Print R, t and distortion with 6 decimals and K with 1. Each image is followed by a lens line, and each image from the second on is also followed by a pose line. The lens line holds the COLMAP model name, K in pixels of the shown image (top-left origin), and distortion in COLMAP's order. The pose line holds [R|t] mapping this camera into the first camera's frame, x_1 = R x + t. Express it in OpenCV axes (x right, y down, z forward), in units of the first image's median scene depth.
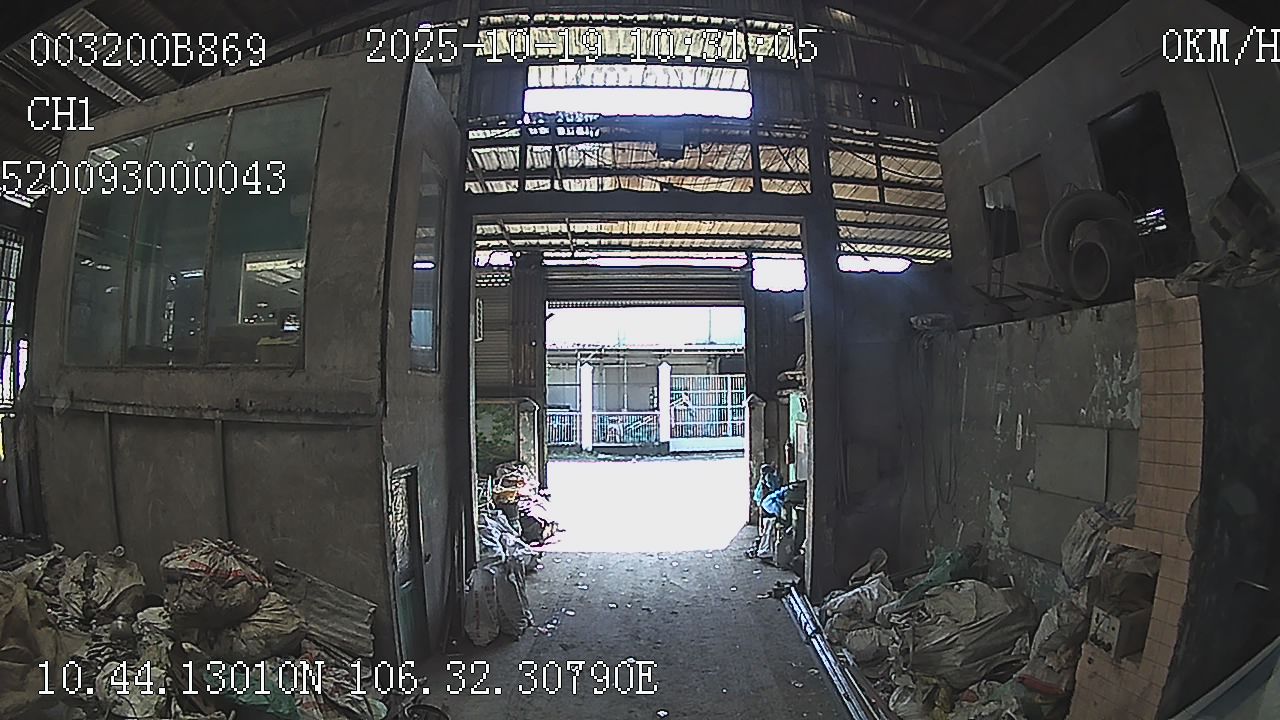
lens RADIAL K [[898.9, 0, 640.0], [0, 898.9, 360.0], [0, 0, 1]] dist [-0.414954, 0.124086]
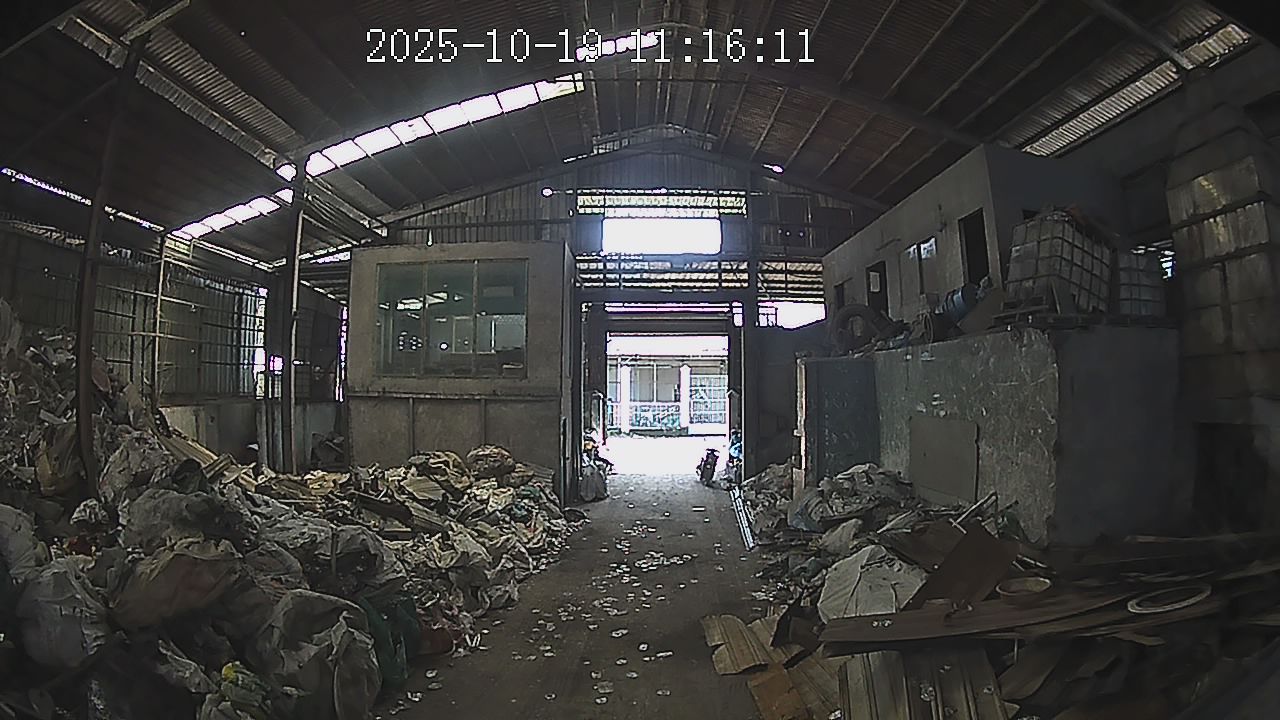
lens RADIAL K [[898.9, 0, 640.0], [0, 898.9, 360.0], [0, 0, 1]] dist [-0.414954, 0.124086]
pose [[0.999414, 0.007733, -0.033338, 0.016325], [-0.007595, 0.999962, 0.004261, -0.032065], [0.033370, -0.004005, 0.999435, -0.926790]]
